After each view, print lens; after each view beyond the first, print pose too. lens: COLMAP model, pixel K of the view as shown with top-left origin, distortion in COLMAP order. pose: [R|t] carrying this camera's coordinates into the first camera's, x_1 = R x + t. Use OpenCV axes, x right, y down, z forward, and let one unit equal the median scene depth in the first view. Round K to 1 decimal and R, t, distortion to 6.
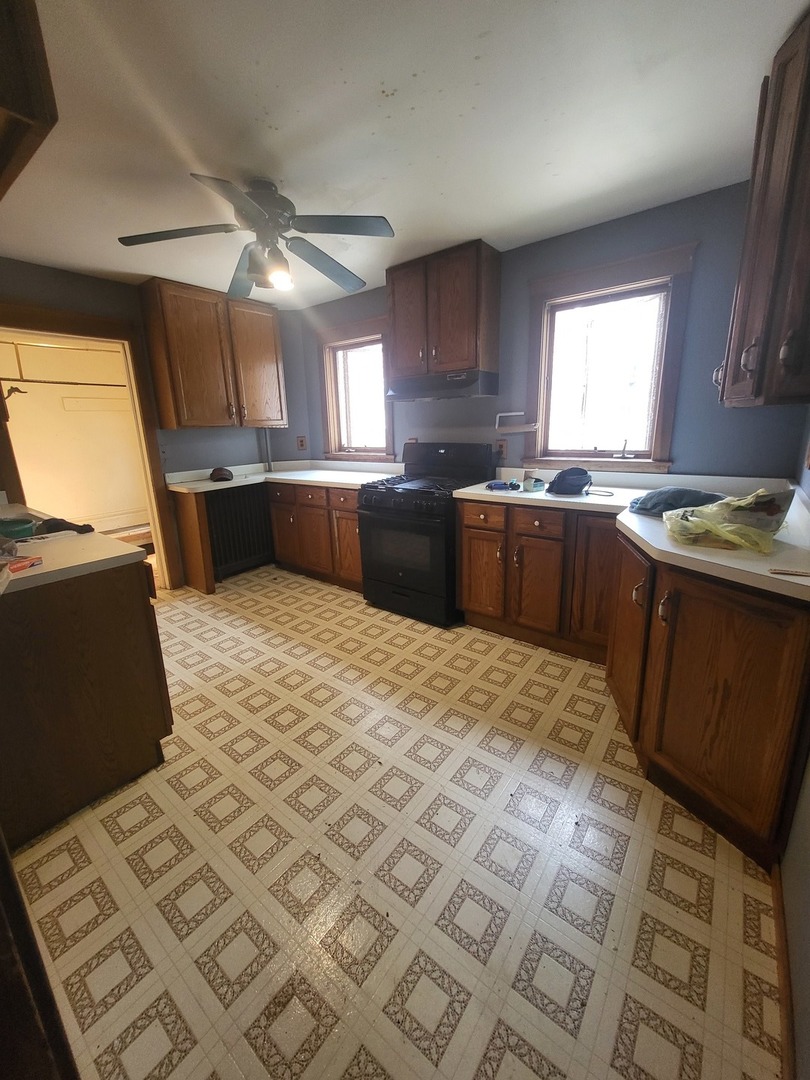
lens RADIAL K [[426.9, 0, 400.7], [0, 426.9, 537.3], [0, 0, 1]] dist [-0.002824, -0.000382]
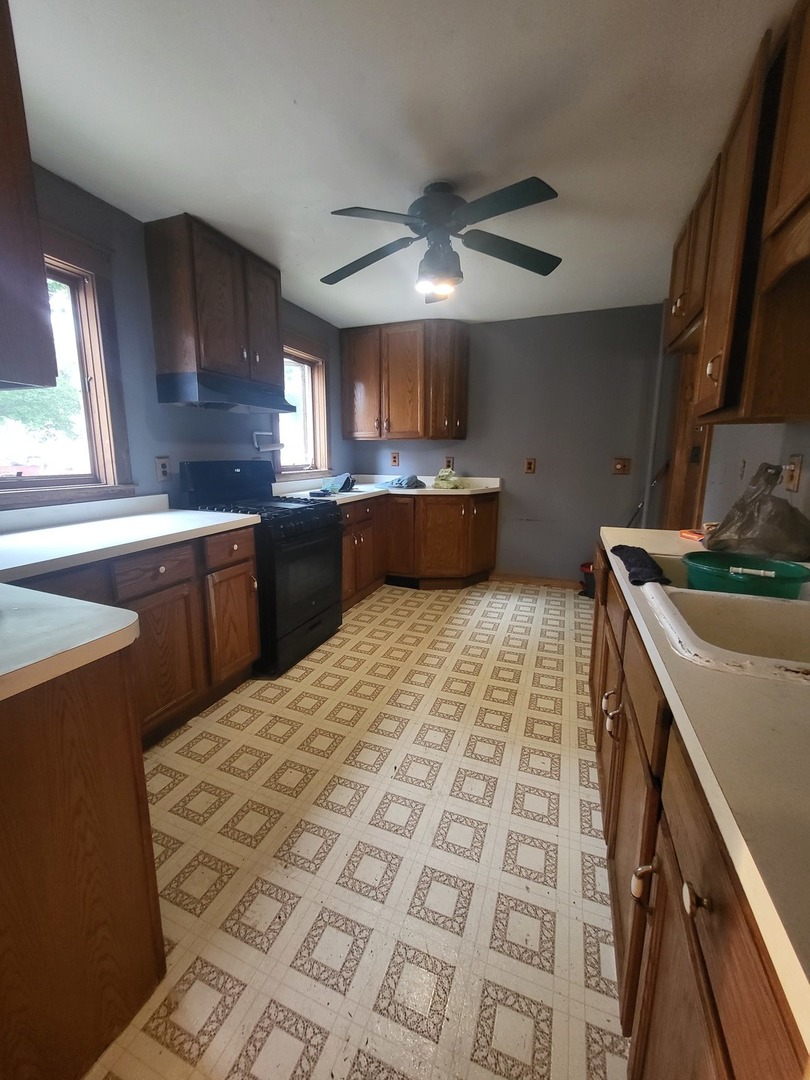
lens RADIAL K [[426.9, 0, 398.2], [0, 426.9, 530.2], [0, 0, 1]] dist [-0.002824, -0.000382]
pose [[-0.285877, -0.145644, 0.947134, -1.040426], [0.249081, 0.943116, 0.220207, -0.249353], [-0.925329, 0.298865, -0.233338, 1.187598]]
